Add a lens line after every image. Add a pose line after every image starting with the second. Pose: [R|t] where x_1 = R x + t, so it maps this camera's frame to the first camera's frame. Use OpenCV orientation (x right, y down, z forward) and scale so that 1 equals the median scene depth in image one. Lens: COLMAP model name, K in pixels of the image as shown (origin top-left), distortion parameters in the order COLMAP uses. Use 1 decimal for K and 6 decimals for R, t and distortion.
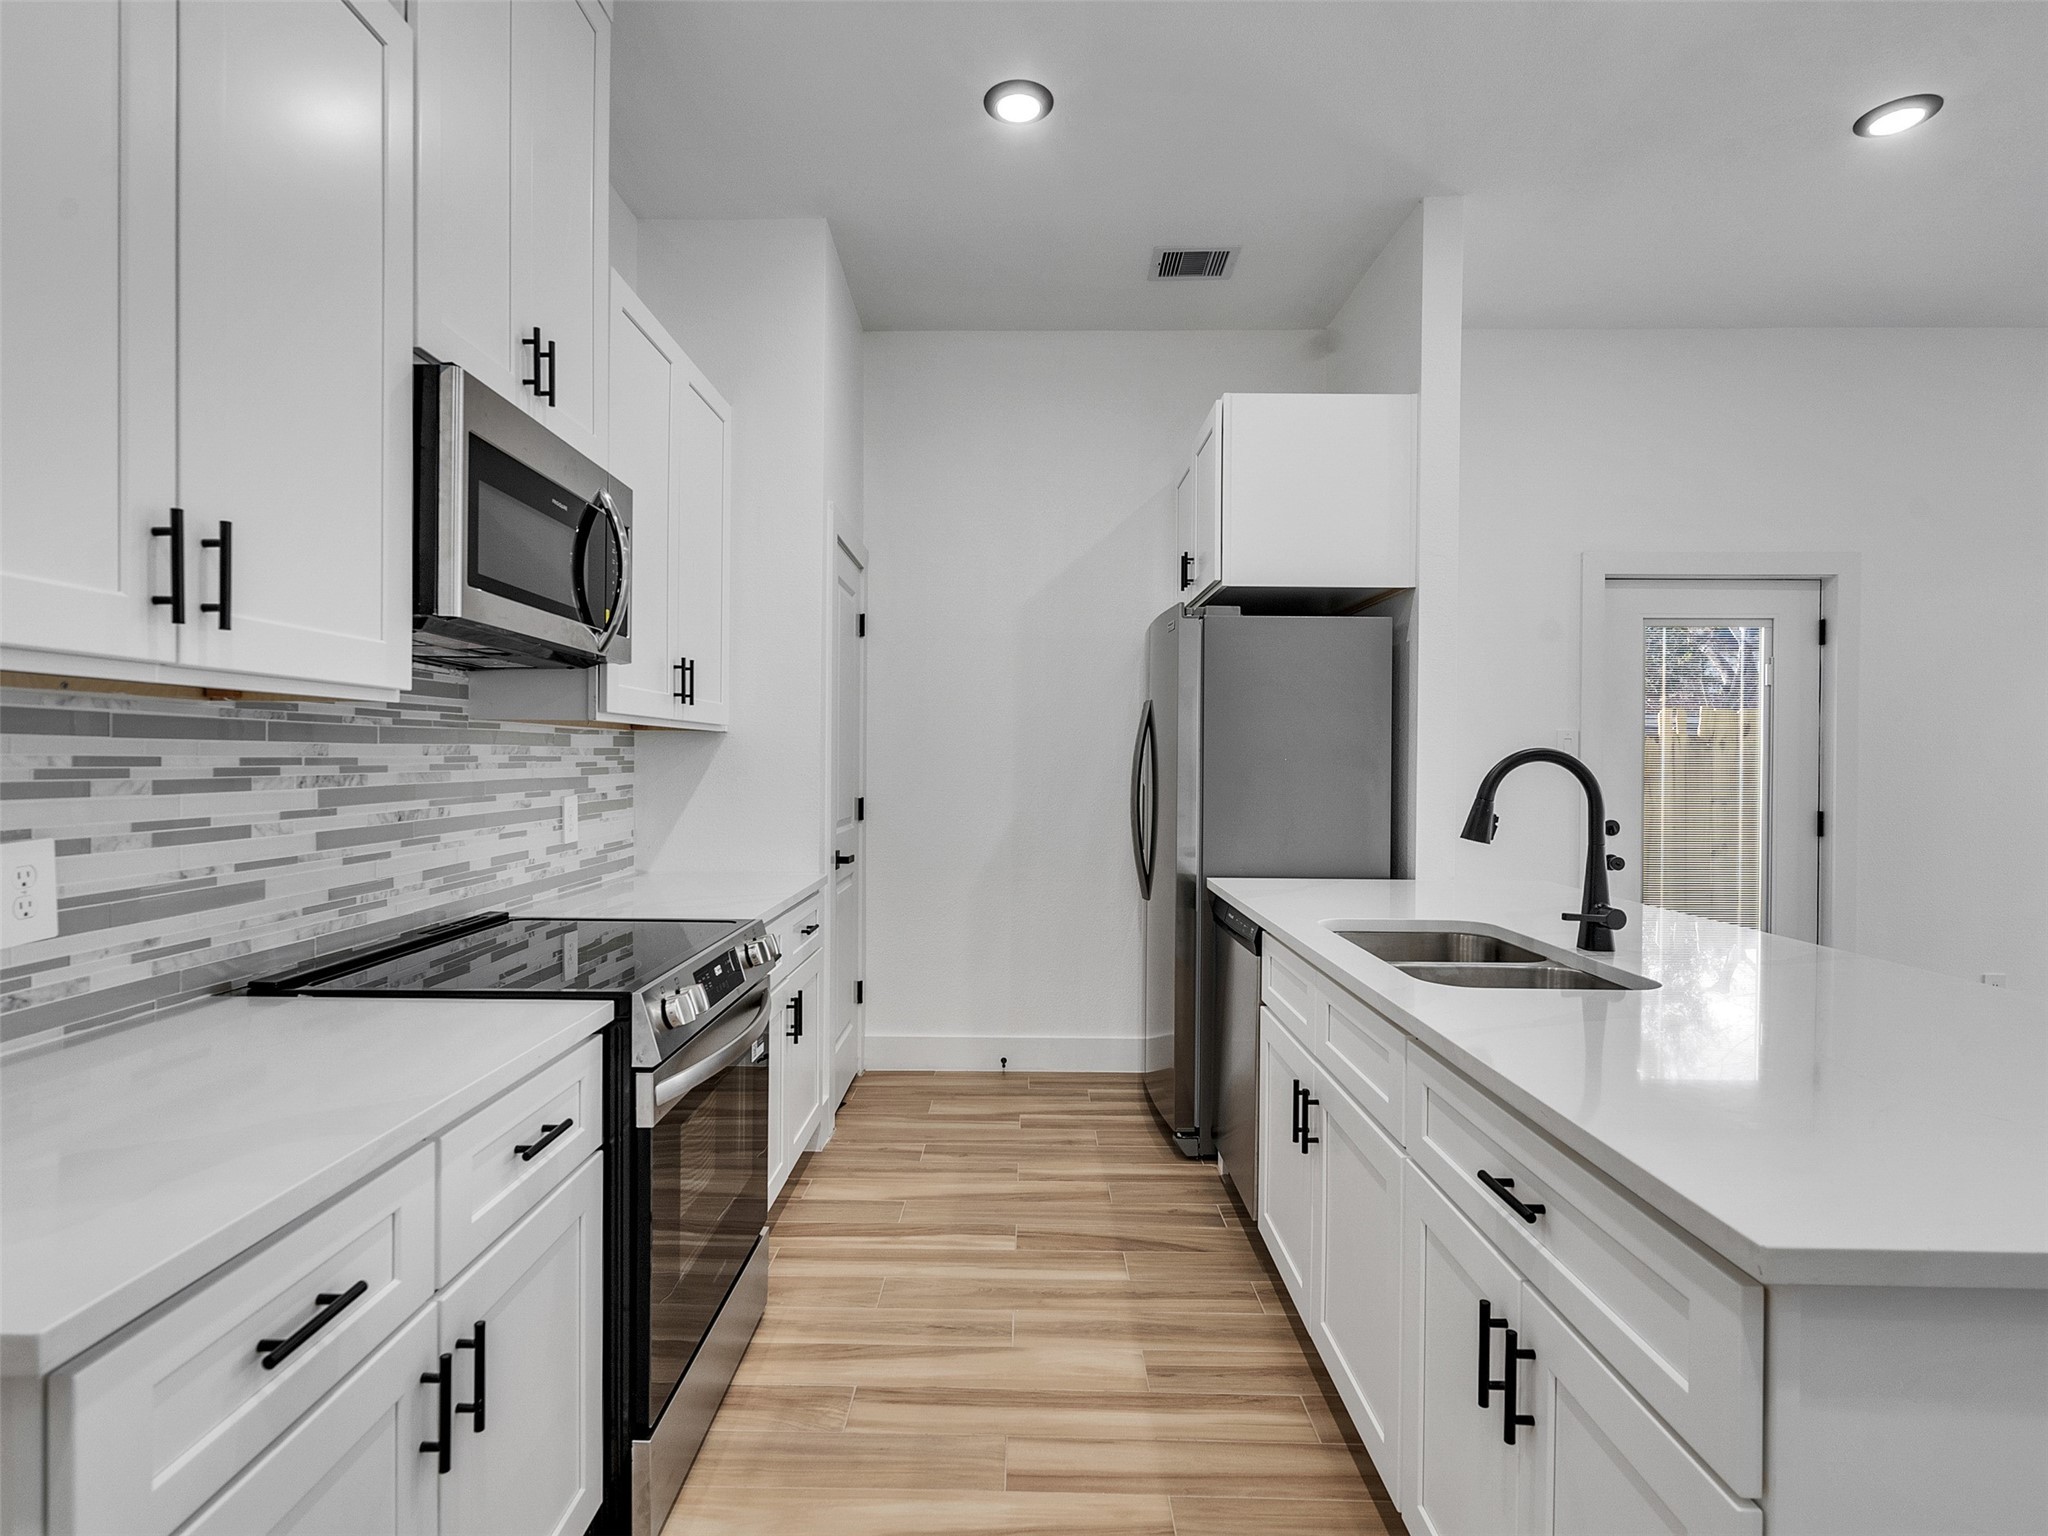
lens RADIAL K [[1043.9, 0, 1003.1], [0, 1043.9, 759.6], [0, 0, 1]] dist [-0.002352, 0.002053]
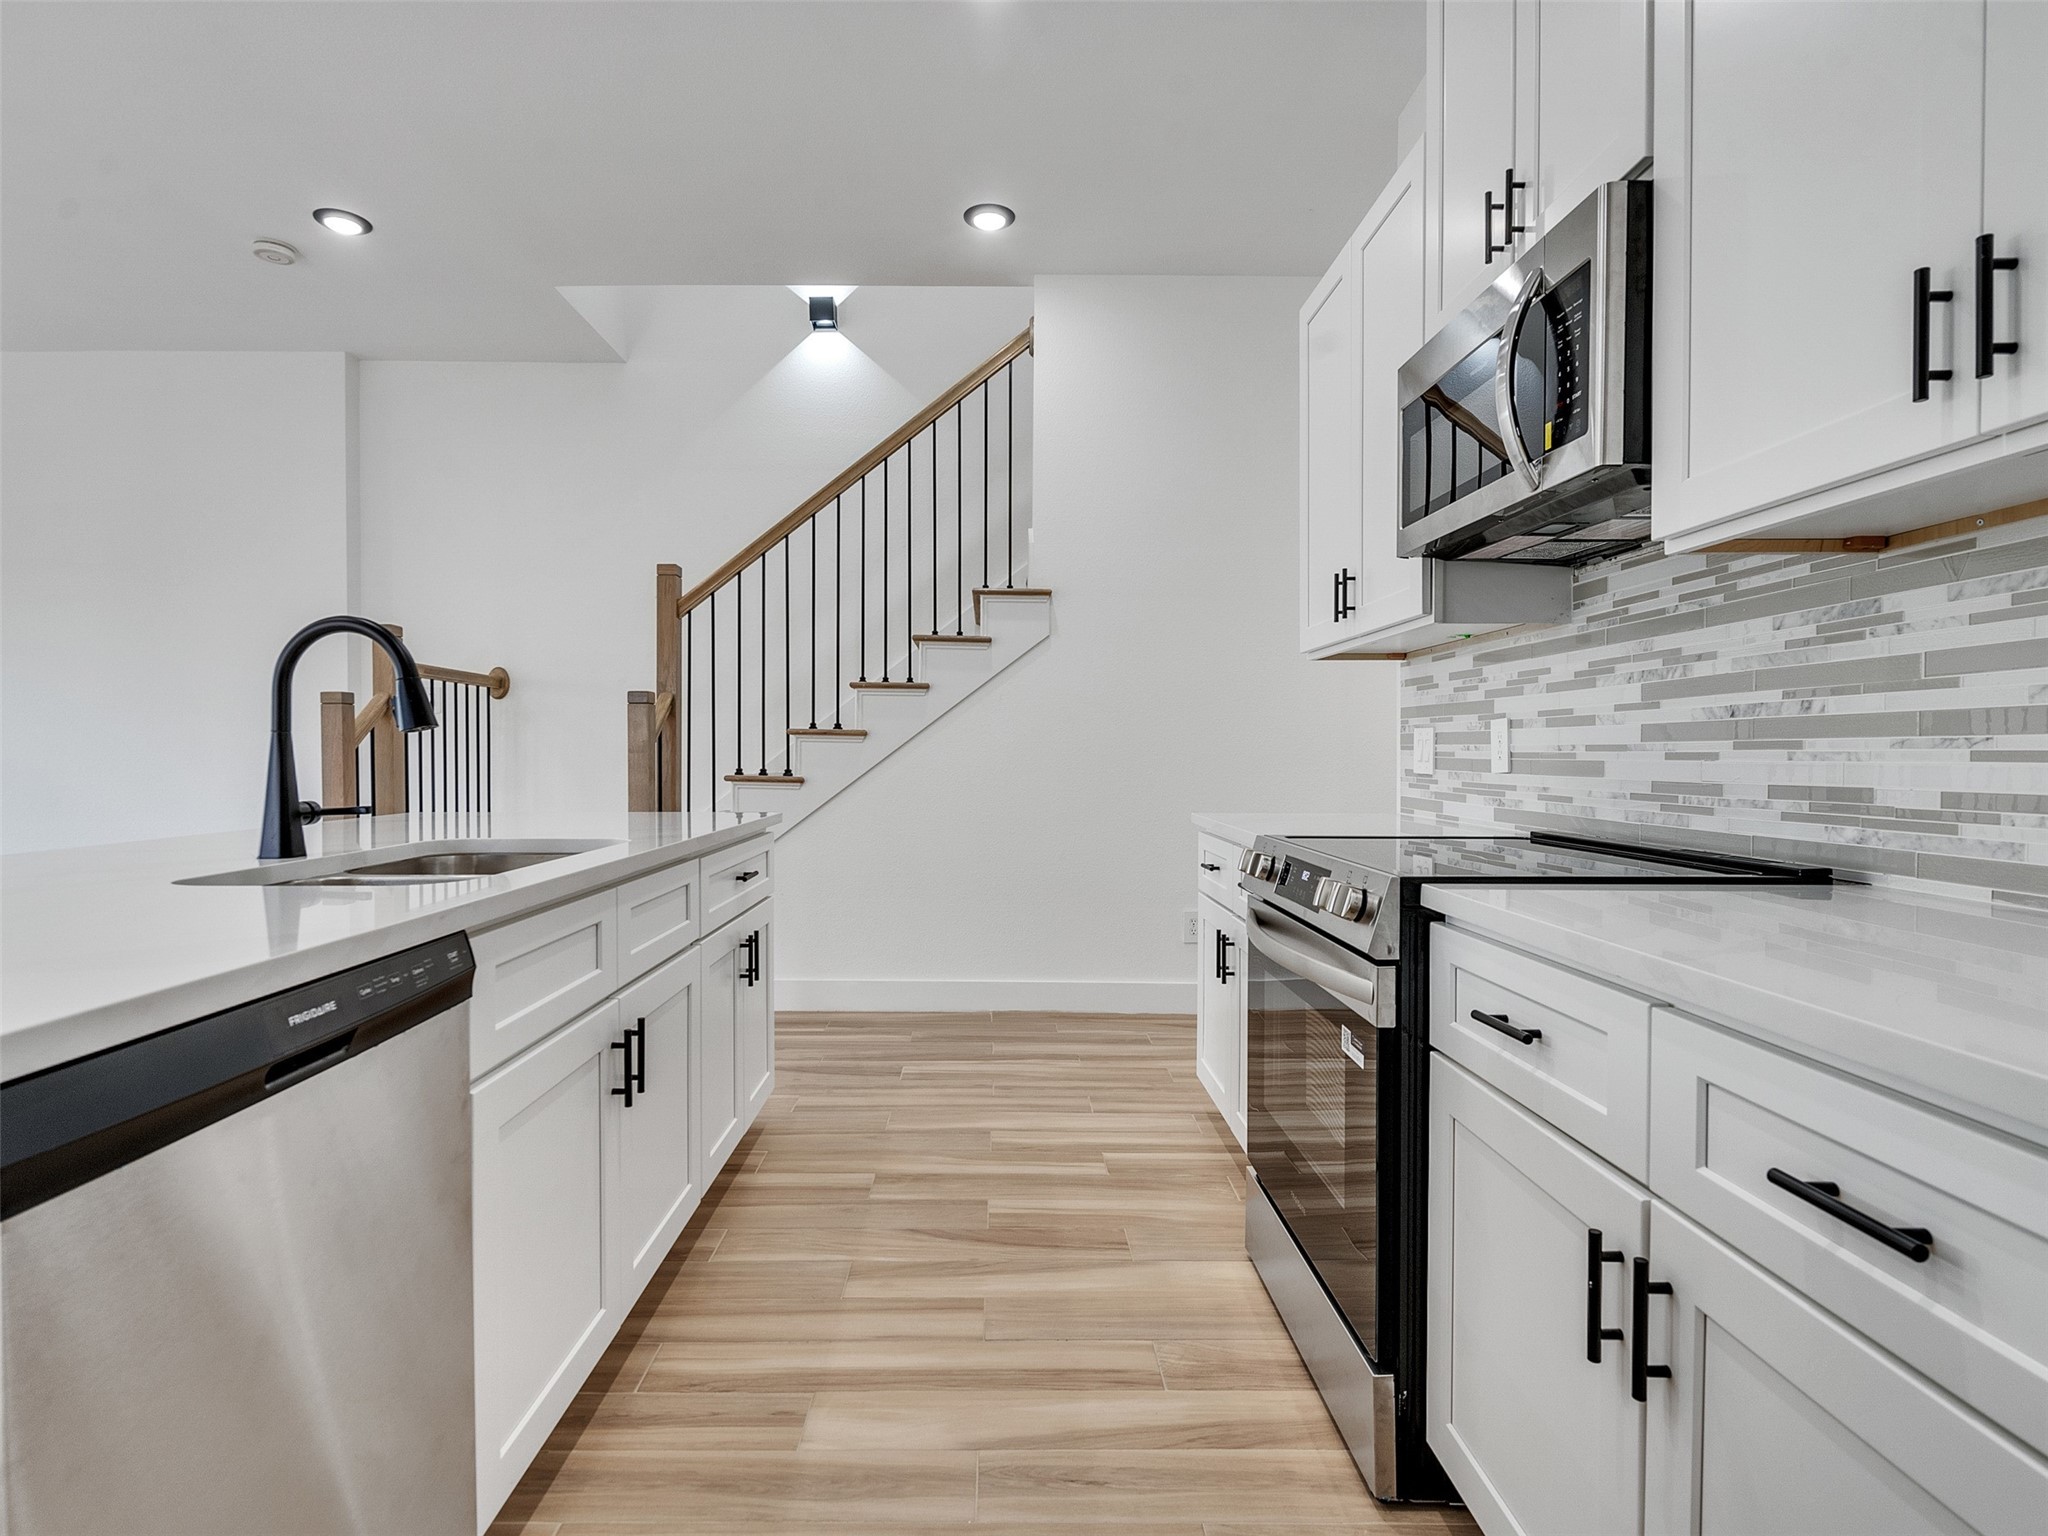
lens RADIAL K [[1043.9, 0, 1020.0], [0, 1043.9, 756.3], [0, 0, 1]] dist [-0.002352, 0.002053]
pose [[-0.998862, -0.006273, -0.047286, 0.018682], [-0.006512, 0.999967, 0.004890, 0.093750], [0.047254, 0.005193, -0.998869, 1.880435]]
